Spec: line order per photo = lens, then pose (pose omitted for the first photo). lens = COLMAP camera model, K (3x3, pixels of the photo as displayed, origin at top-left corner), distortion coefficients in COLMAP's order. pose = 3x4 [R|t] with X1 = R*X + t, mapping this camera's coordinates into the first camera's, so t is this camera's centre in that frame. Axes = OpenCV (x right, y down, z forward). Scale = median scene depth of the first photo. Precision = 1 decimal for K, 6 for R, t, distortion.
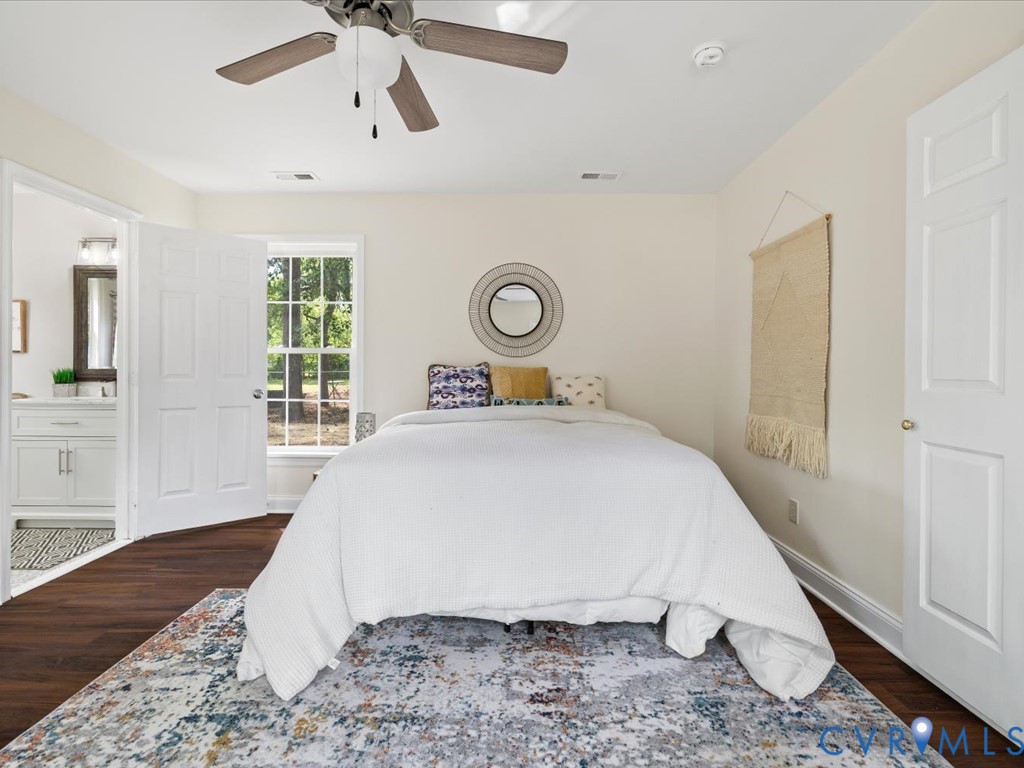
lens RADIAL K [[485.6, 0, 508.8], [0, 485.6, 369.2], [0, 0, 1]] dist [0.002269, -0.000582]
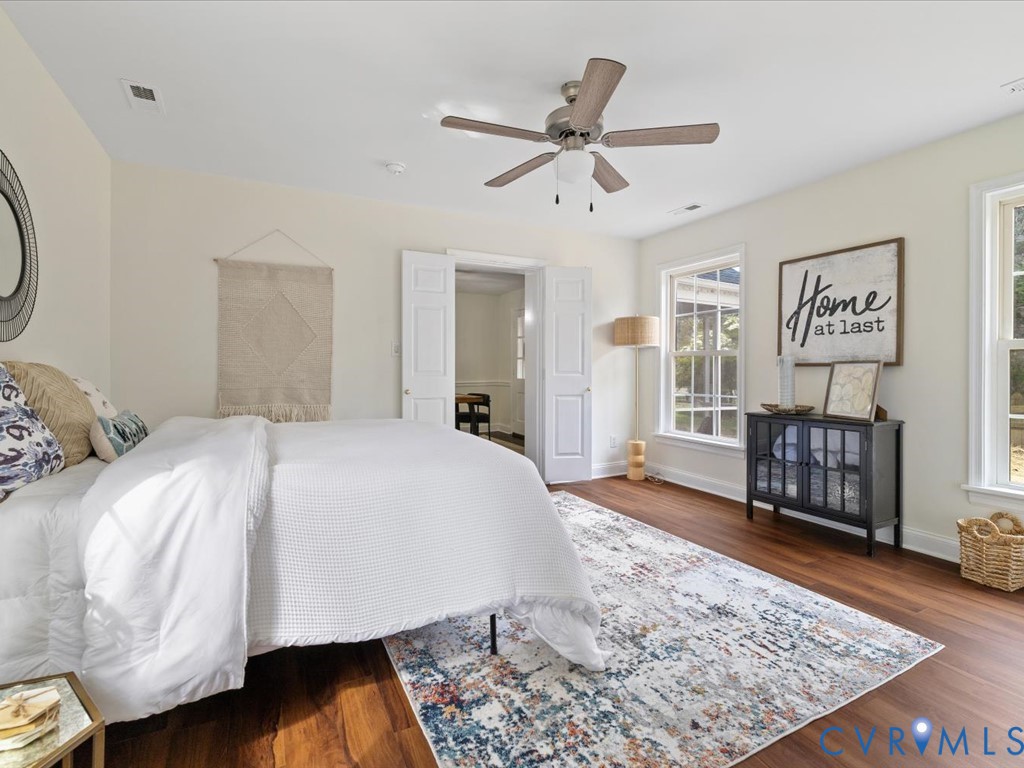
lens RADIAL K [[485.6, 0, 511.2], [0, 485.6, 373.9], [0, 0, 1]] dist [0.002269, -0.000582]
pose [[-0.469484, -0.016495, 0.882787, -1.396348], [-0.002112, 0.999844, 0.017559, -0.005160], [-0.882938, 0.006379, -0.469445, 1.703041]]
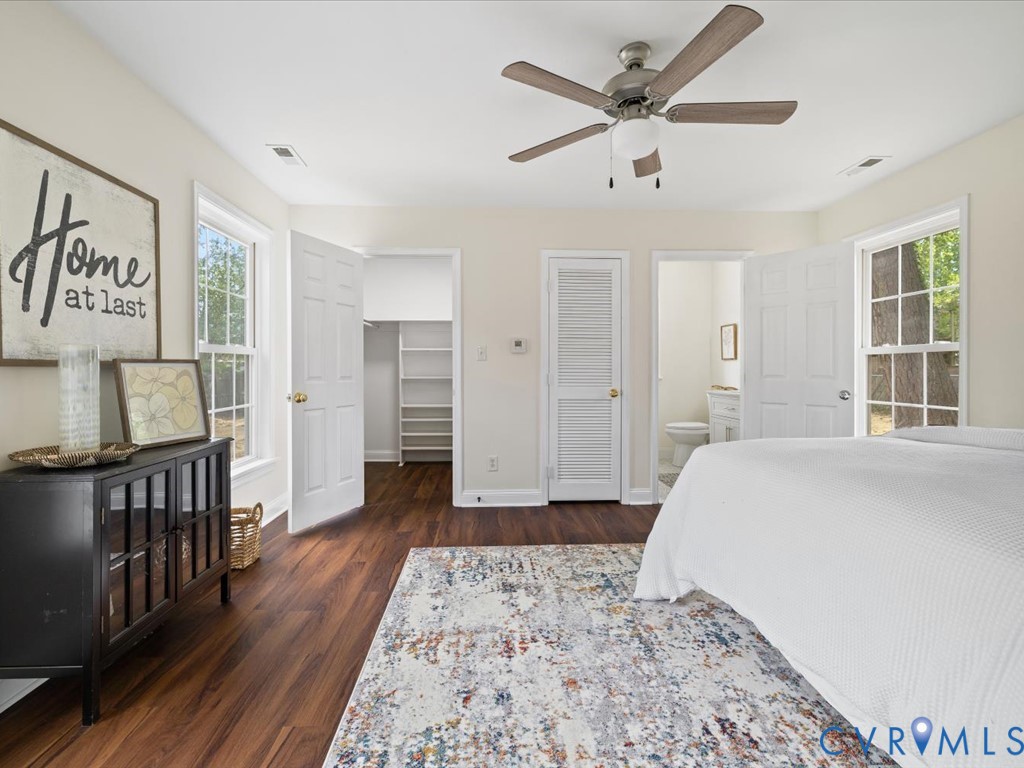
lens RADIAL K [[485.6, 0, 506.2], [0, 485.6, 366.9], [0, 0, 1]] dist [0.002269, -0.000582]
pose [[0.056100, -0.009727, -0.998378, 0.933108], [-0.000957, 0.999952, -0.009797, 0.006547], [0.998425, 0.001505, 0.056088, 0.510307]]
